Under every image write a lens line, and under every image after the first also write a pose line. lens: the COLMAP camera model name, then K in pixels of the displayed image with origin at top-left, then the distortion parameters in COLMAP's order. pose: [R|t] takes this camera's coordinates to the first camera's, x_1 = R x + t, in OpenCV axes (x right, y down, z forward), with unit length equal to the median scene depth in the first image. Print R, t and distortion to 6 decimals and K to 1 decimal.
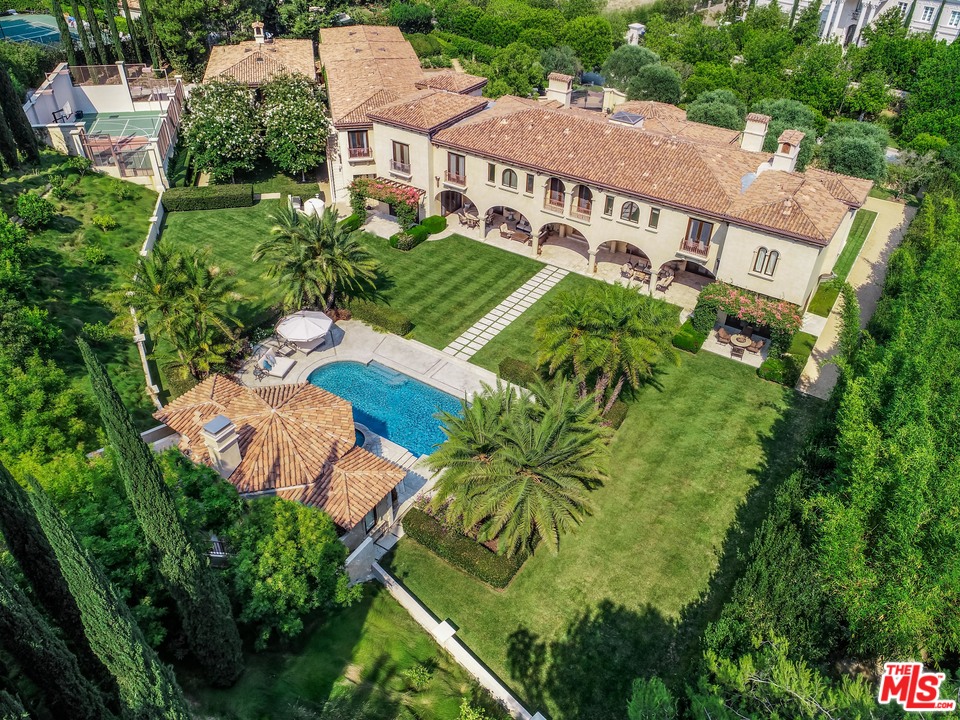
lens RADIAL K [[707.5, 0, 478.4], [0, 707.5, 359.0], [0, 0, 1]] dist [-0.001333, -0.001793]
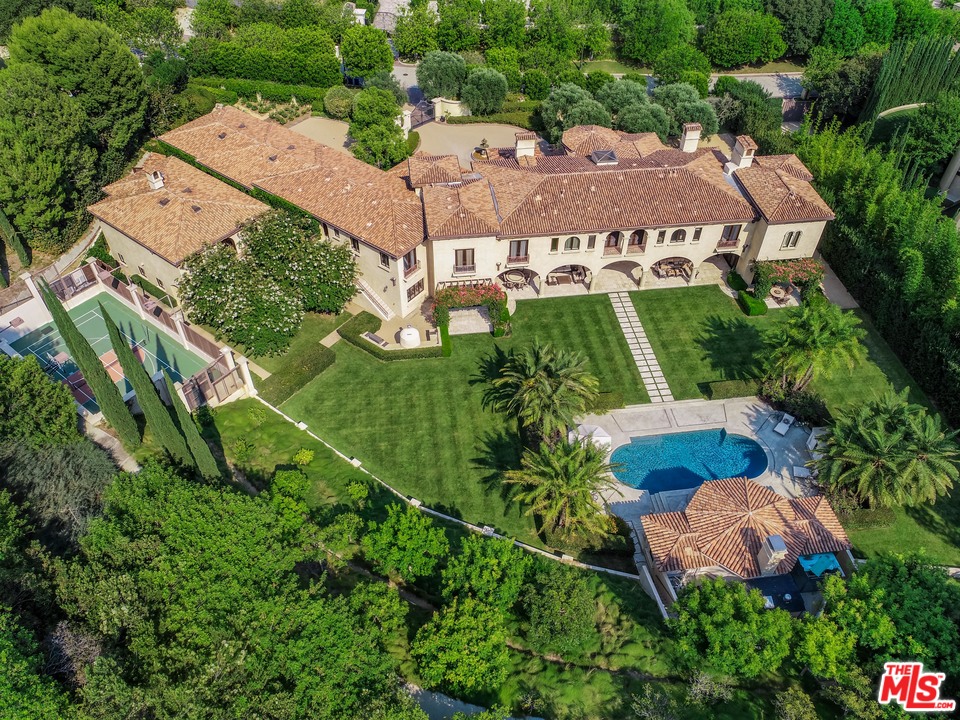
lens RADIAL K [[707.5, 0, 482.7], [0, 707.5, 361.7], [0, 0, 1]] dist [-0.001333, -0.001793]
pose [[0.765635, -0.472656, 0.436349, -0.697114], [0.403385, 0.881154, 0.246676, -0.443788], [-0.501083, -0.012847, 0.865304, 0.048130]]
